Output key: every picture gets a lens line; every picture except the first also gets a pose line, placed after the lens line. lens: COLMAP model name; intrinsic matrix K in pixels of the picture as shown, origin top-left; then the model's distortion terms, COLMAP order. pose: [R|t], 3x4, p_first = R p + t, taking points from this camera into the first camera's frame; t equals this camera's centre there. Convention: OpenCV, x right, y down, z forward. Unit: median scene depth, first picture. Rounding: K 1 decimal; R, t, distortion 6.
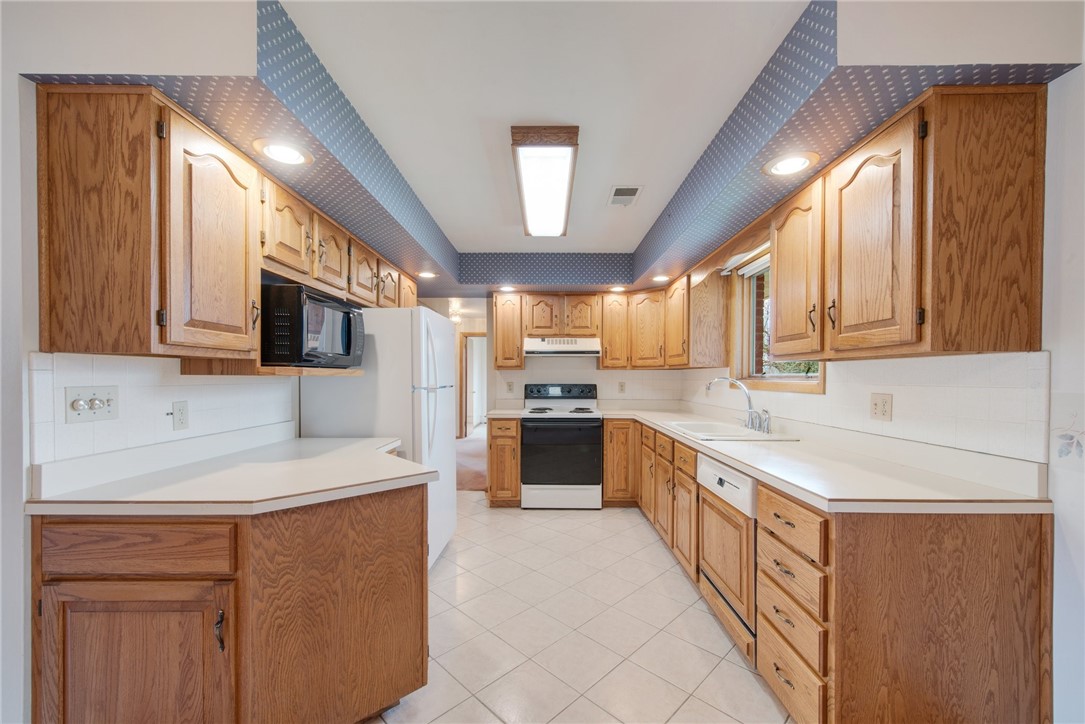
lens RADIAL K [[424.5, 0, 545.1], [0, 424.5, 380.0], [0, 0, 1]] dist [0.002587, 0.000001]
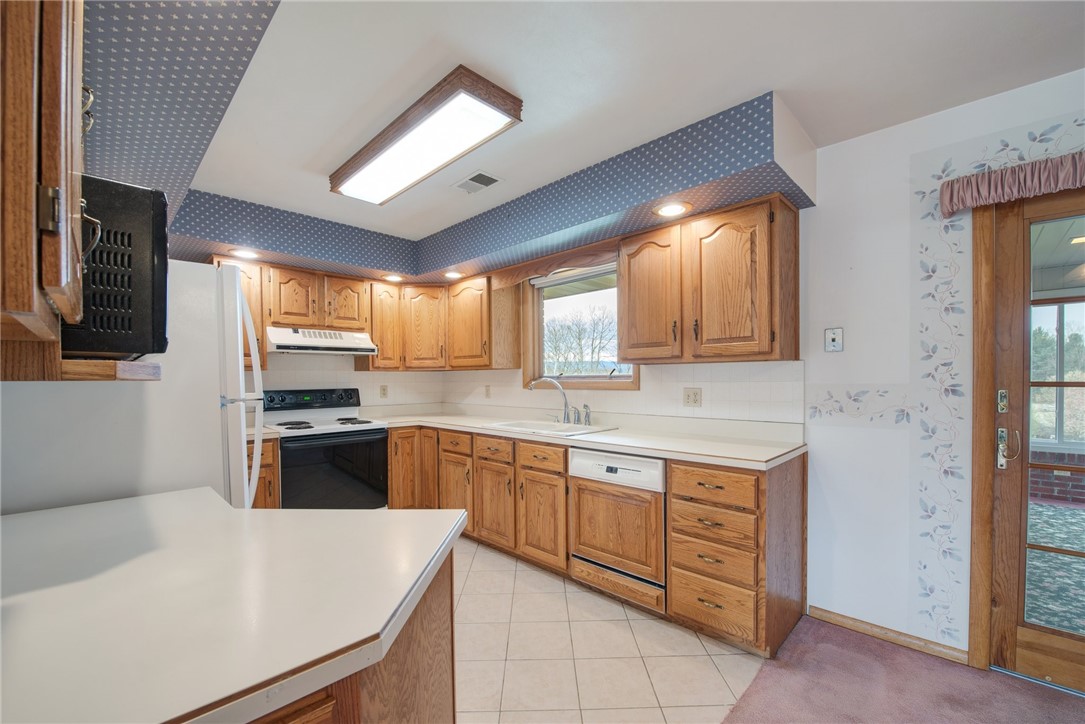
lens RADIAL K [[441.5, 0, 544.5], [0, 441.5, 384.4], [0, 0, 1]] dist [-0.018330, -0.000783]
pose [[0.695898, -0.019450, 0.717877, -0.496442], [0.016436, 0.999803, 0.011156, -0.003140], [-0.717953, 0.004036, 0.696080, 0.279513]]
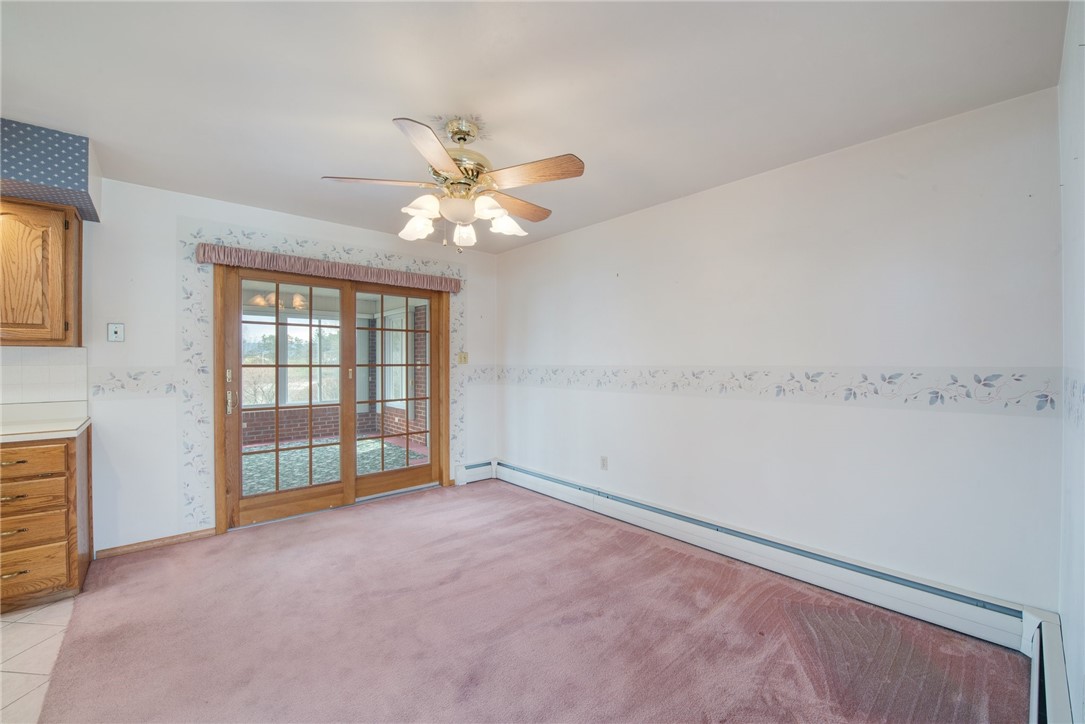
lens RADIAL K [[438.9, 0, 541.6], [0, 438.9, 364.4], [0, 0, 1]] dist [-0.016388, -0.000194]
pose [[-0.668717, -0.010300, 0.743446, -1.074694], [0.002579, 0.999866, 0.016172, -0.006426], [-0.743513, 0.012732, -0.668601, 0.418347]]
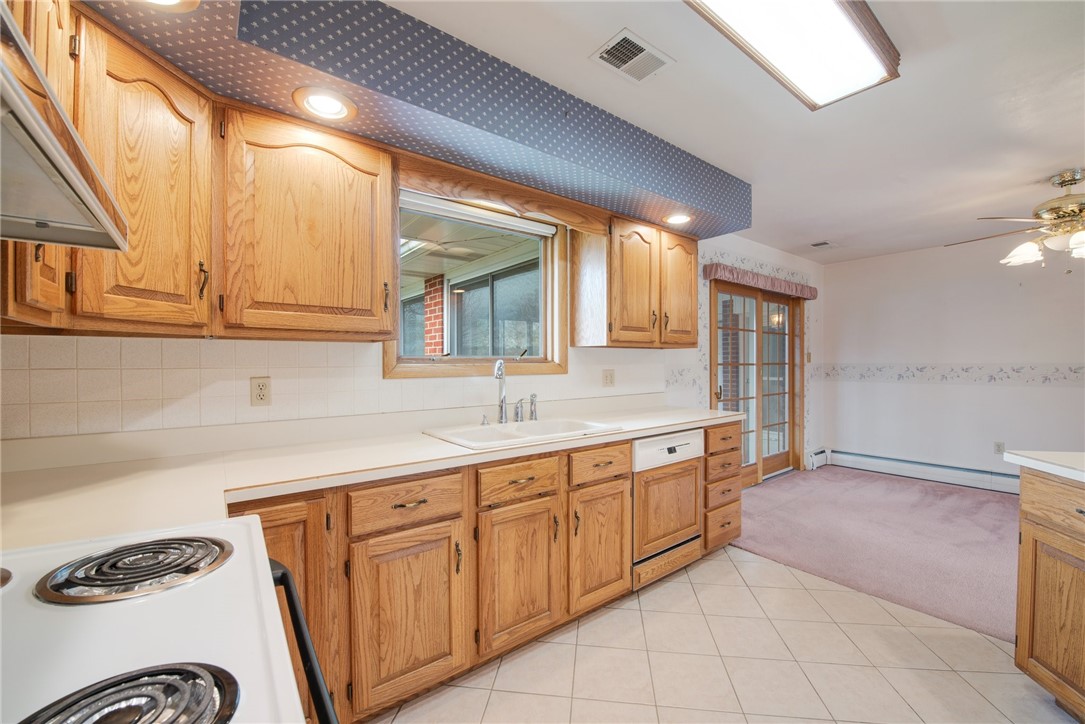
lens RADIAL K [[438.9, 0, 541.6], [0, 438.9, 364.4], [0, 0, 1]] dist [-0.016388, -0.000194]
pose [[-0.611974, -0.003801, 0.790868, -0.275826], [0.009660, 0.999878, 0.012281, -0.008523], [-0.790819, 0.015155, -0.611863, 1.811906]]
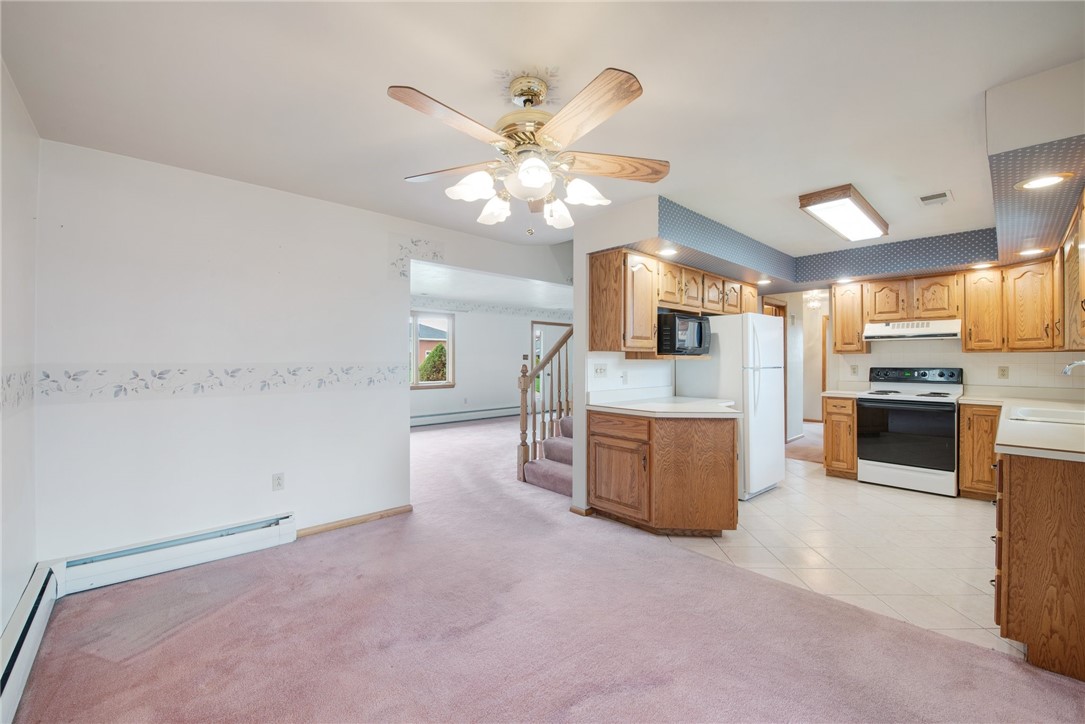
lens RADIAL K [[438.8, 0, 542.5], [0, 438.8, 362.0], [0, 0, 1]] dist [-0.018463, -0.000152]
pose [[0.678061, 0.002317, -0.735002, 0.389870], [-0.005472, 0.999983, -0.001896, 0.006343], [0.734985, 0.005307, 0.678062, -0.643504]]
